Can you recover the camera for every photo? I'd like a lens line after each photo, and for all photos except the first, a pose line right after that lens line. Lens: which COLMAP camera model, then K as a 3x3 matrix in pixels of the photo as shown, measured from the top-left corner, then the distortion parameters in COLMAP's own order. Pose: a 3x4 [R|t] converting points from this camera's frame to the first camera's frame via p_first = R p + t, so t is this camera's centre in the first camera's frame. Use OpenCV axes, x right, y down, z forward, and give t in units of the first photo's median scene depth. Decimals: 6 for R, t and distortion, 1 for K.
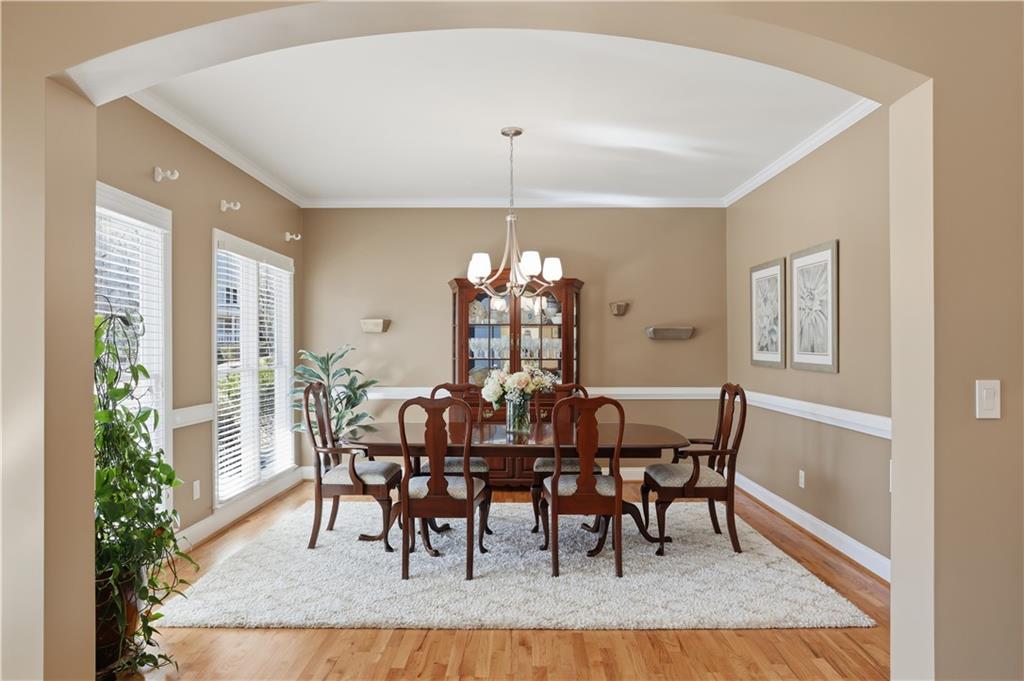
lens RADIAL K [[662.8, 0, 512.0], [0, 662.8, 340.5], [0, 0, 1]] dist [-0.056881, 0.002650]
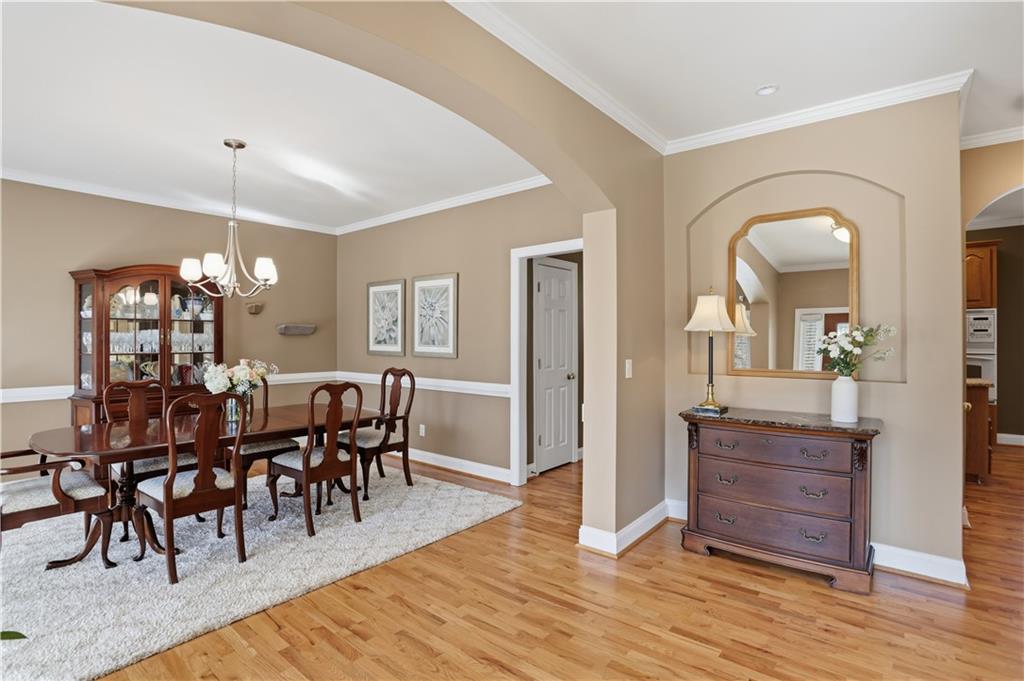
lens RADIAL K [[512.4, 0, 508.5], [0, 512.4, 336.4], [0, 0, 1]] dist [-0.025363, 0.000747]
pose [[0.628853, 0.002852, 0.777519, -0.362423], [-0.006629, 0.999977, 0.001693, -0.004764], [-0.777496, -0.006219, 0.628857, 0.127424]]
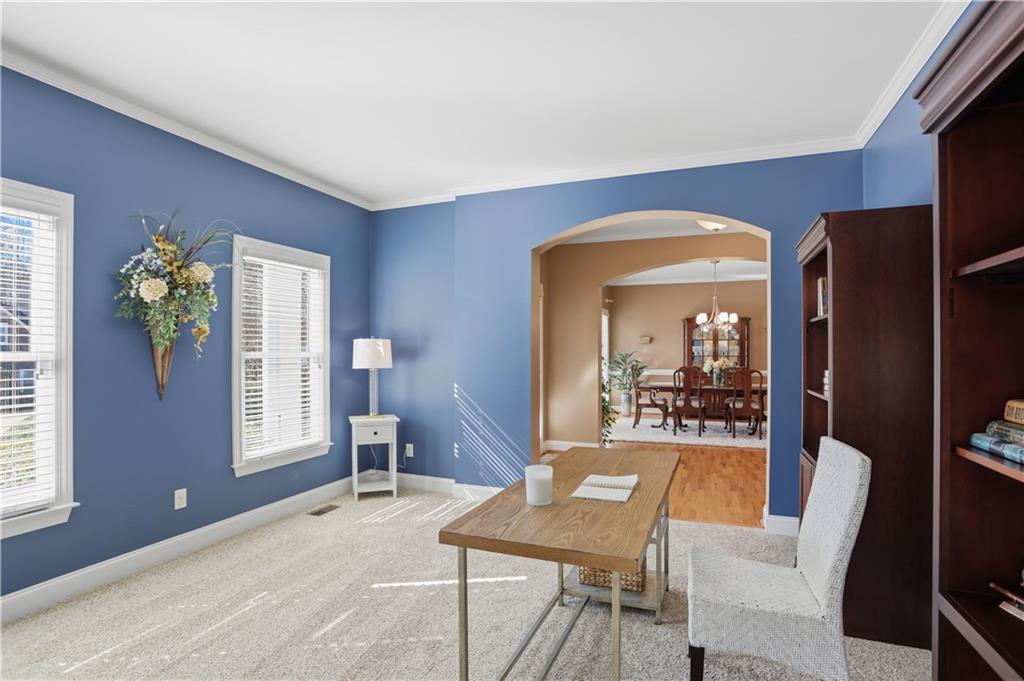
lens RADIAL K [[489.8, 0, 512.3], [0, 489.8, 345.4], [0, 0, 1]] dist [-0.090195, 0.000105]
pose [[0.928773, -0.002117, -0.370643, -0.038135], [0.002928, 0.999994, 0.001625, -0.013551], [0.370638, -0.002595, 0.928774, -0.921331]]
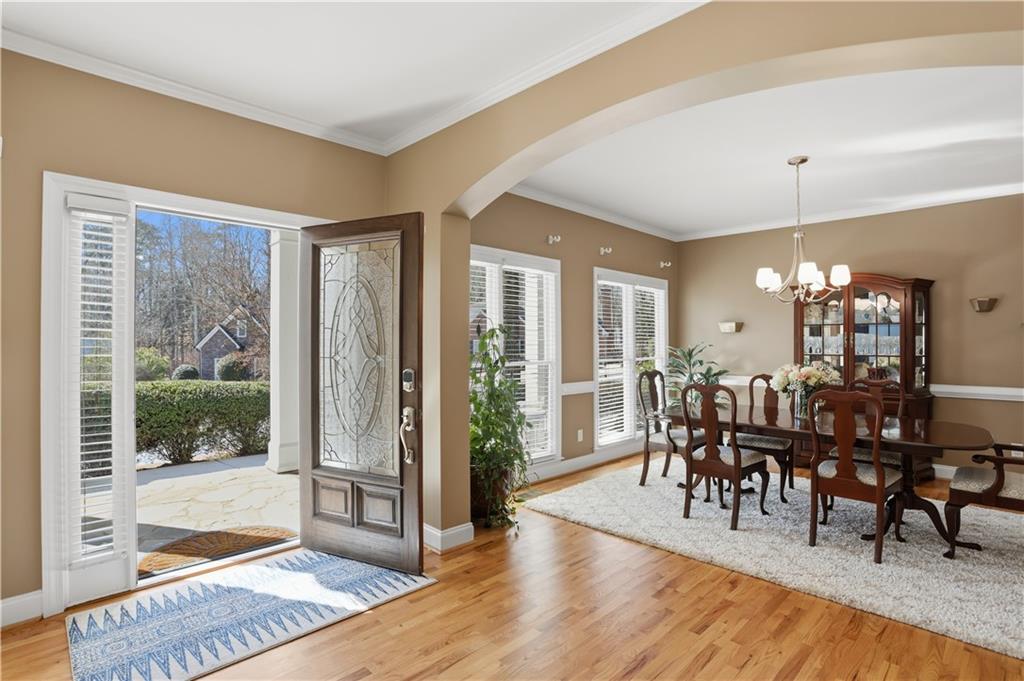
lens RADIAL K [[512.4, 0, 508.5], [0, 512.4, 336.4], [0, 0, 1]] dist [-0.025363, 0.000747]
pose [[0.709080, -0.008193, -0.705081, 0.269193], [0.006752, 0.999966, -0.004829, -0.005057], [0.705096, -0.001336, 0.709111, 0.005245]]
